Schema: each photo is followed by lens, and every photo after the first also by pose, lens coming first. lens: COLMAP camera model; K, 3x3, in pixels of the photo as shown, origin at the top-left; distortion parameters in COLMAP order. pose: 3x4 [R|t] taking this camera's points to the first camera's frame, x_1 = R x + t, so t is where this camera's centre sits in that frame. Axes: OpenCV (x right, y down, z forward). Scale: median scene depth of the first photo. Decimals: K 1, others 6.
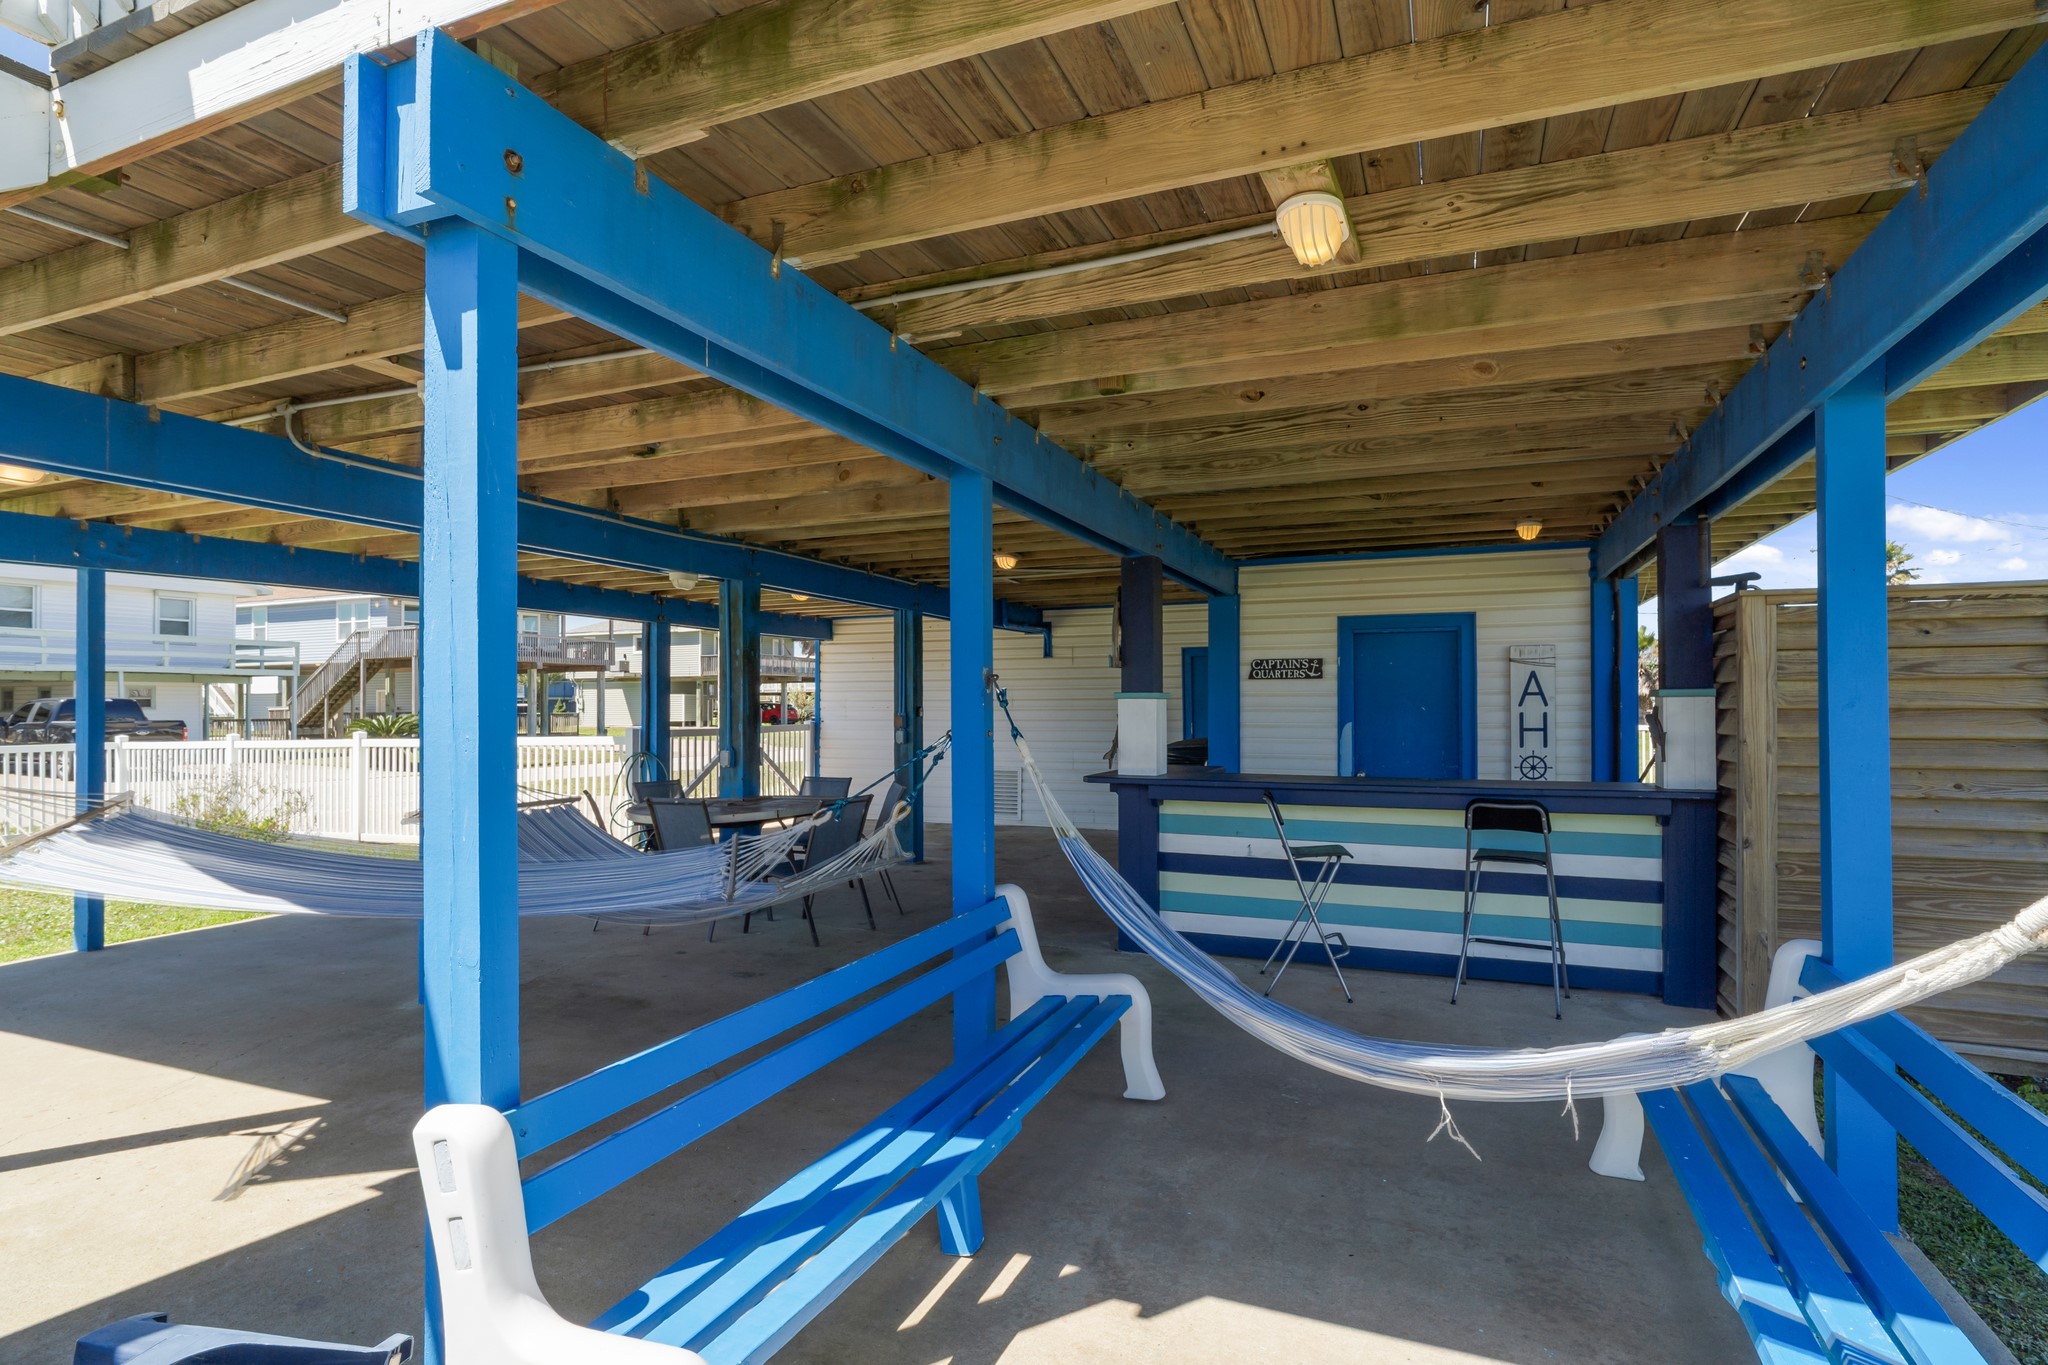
lens RADIAL K [[1021.6, 0, 1035.1], [0, 1021.6, 688.4], [0, 0, 1]] dist [-0.016981, 0.000300]
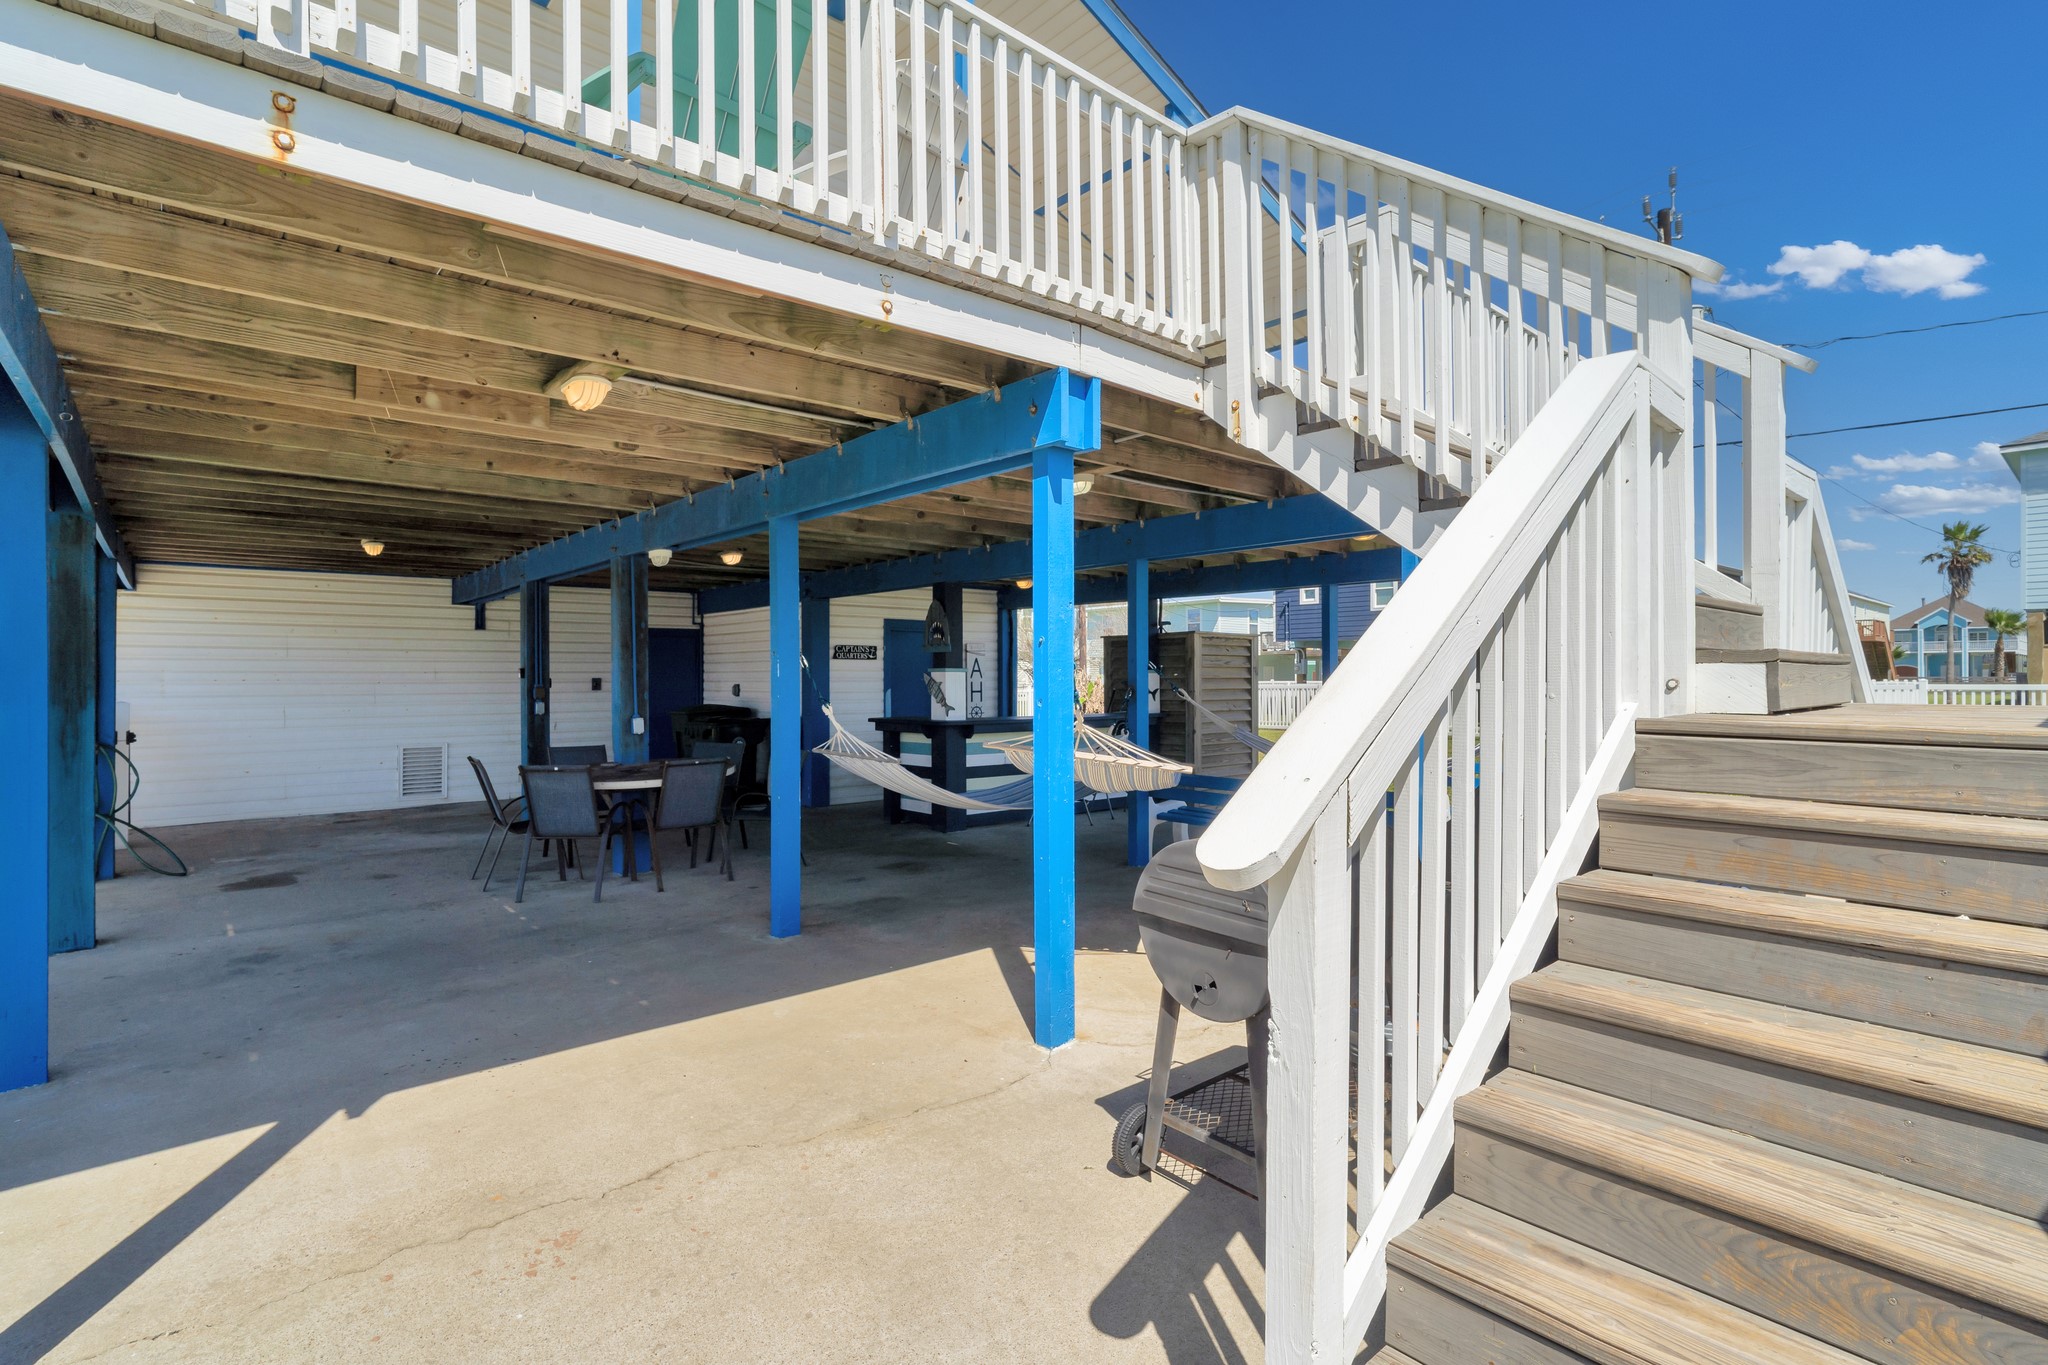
lens RADIAL K [[968.5, 0, 1024.0], [0, 968.5, 682.5], [0, 0, 1]] dist [-0.016280, -0.000224]
pose [[0.446376, -0.001261, 0.894845, -1.191727], [-0.013593, 0.999874, 0.008190, 0.012459], [-0.894742, -0.015819, 0.446302, 0.235315]]
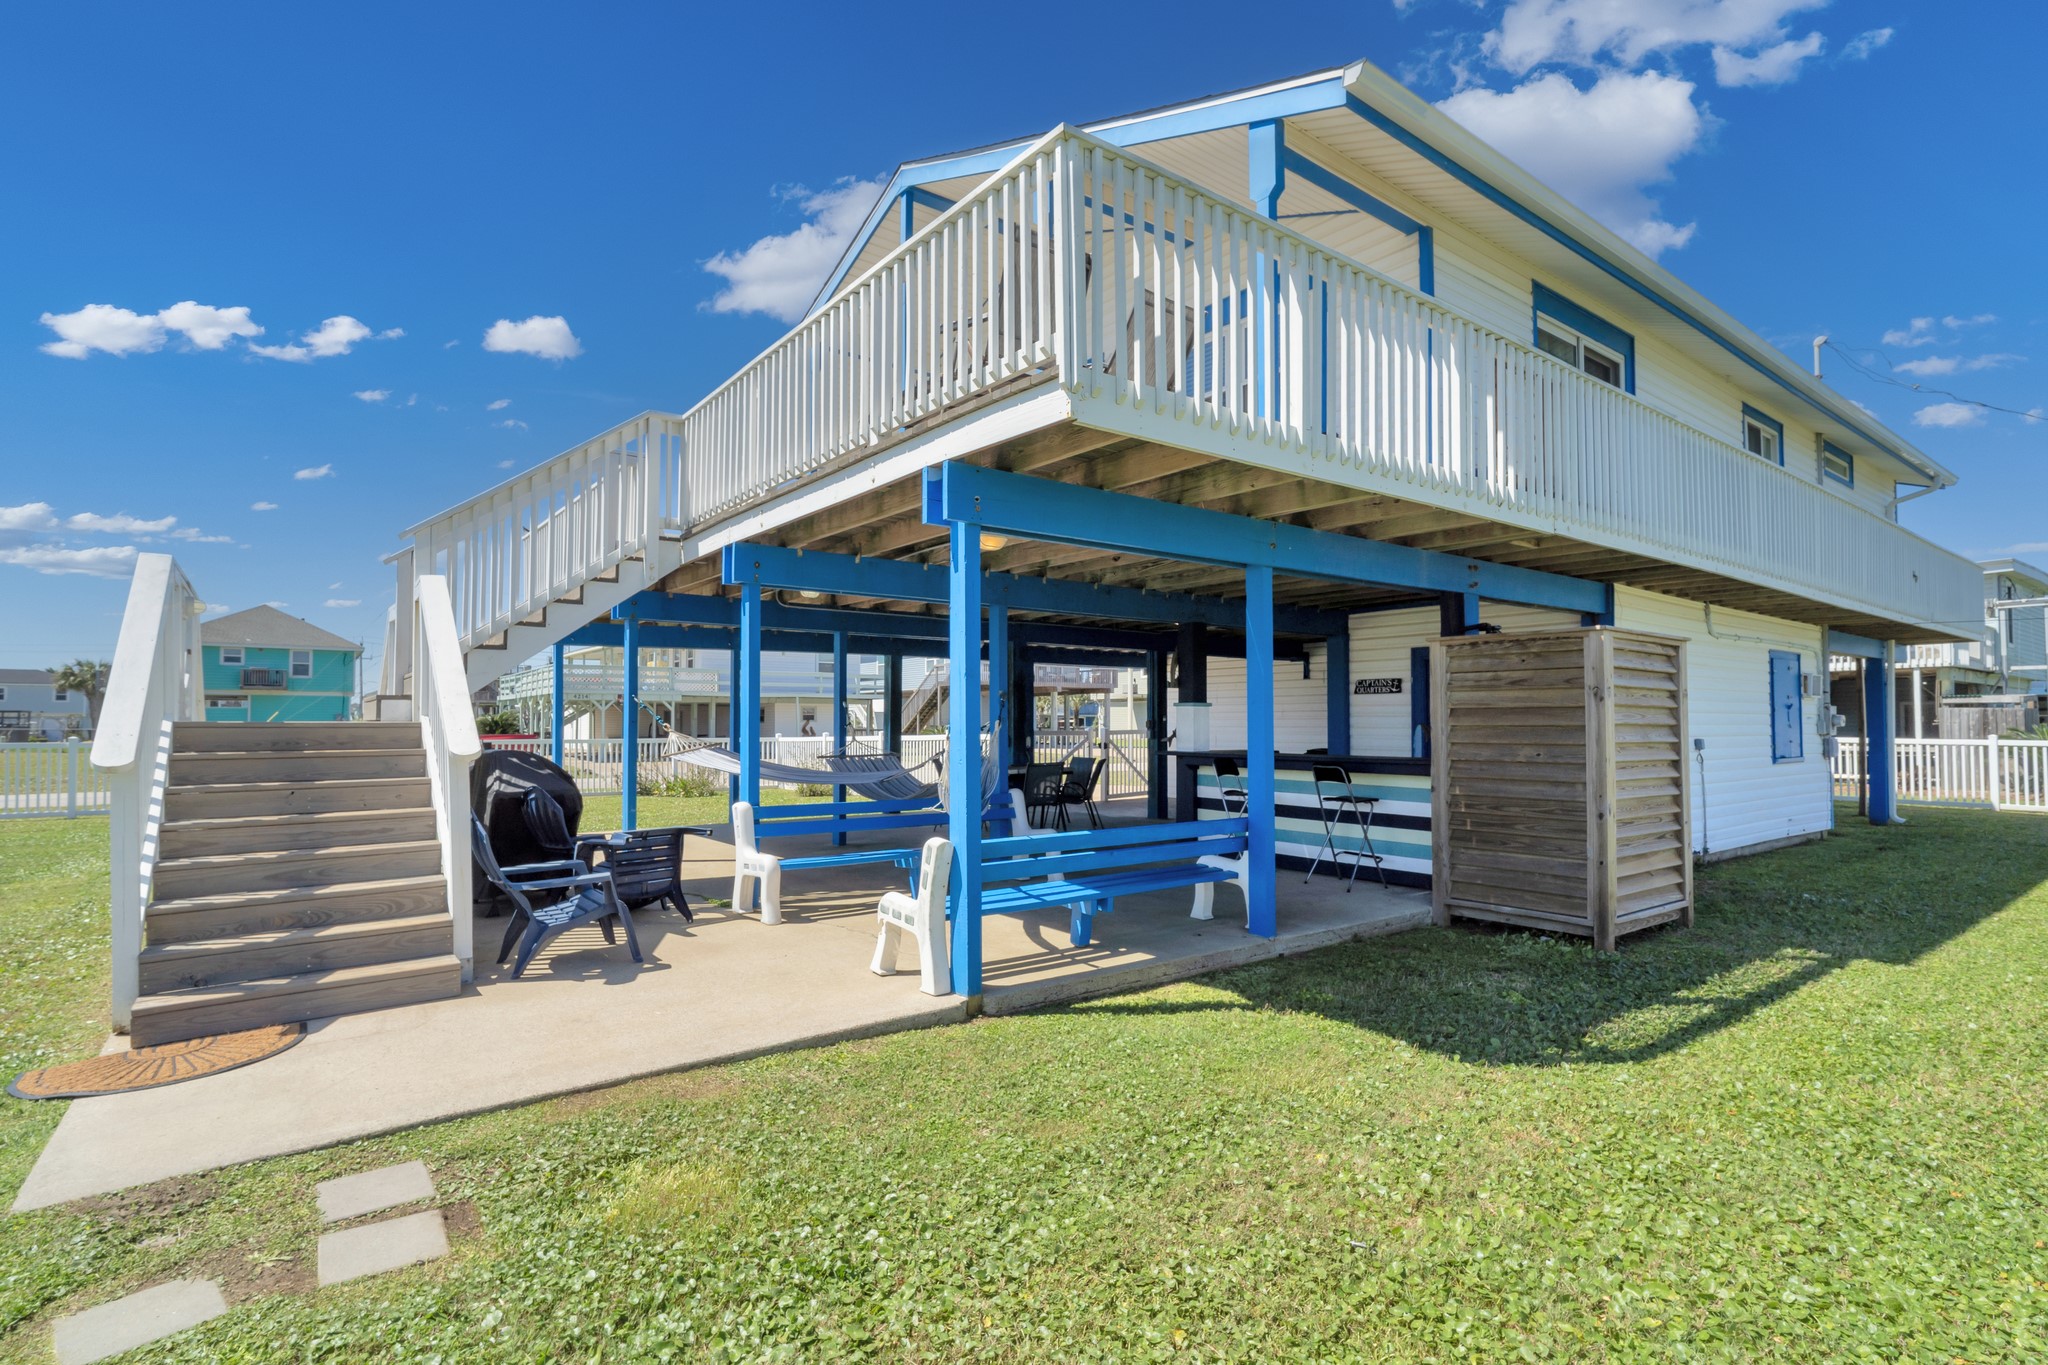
lens RADIAL K [[979.3, 0, 1060.9], [0, 979.3, 689.4], [0, 0, 1]] dist [-0.003502, -0.000154]
pose [[0.877534, -0.014128, -0.479307, 0.689825], [0.005327, 0.999791, -0.019717, 0.012515], [0.479485, 0.014749, 0.877426, -0.522645]]
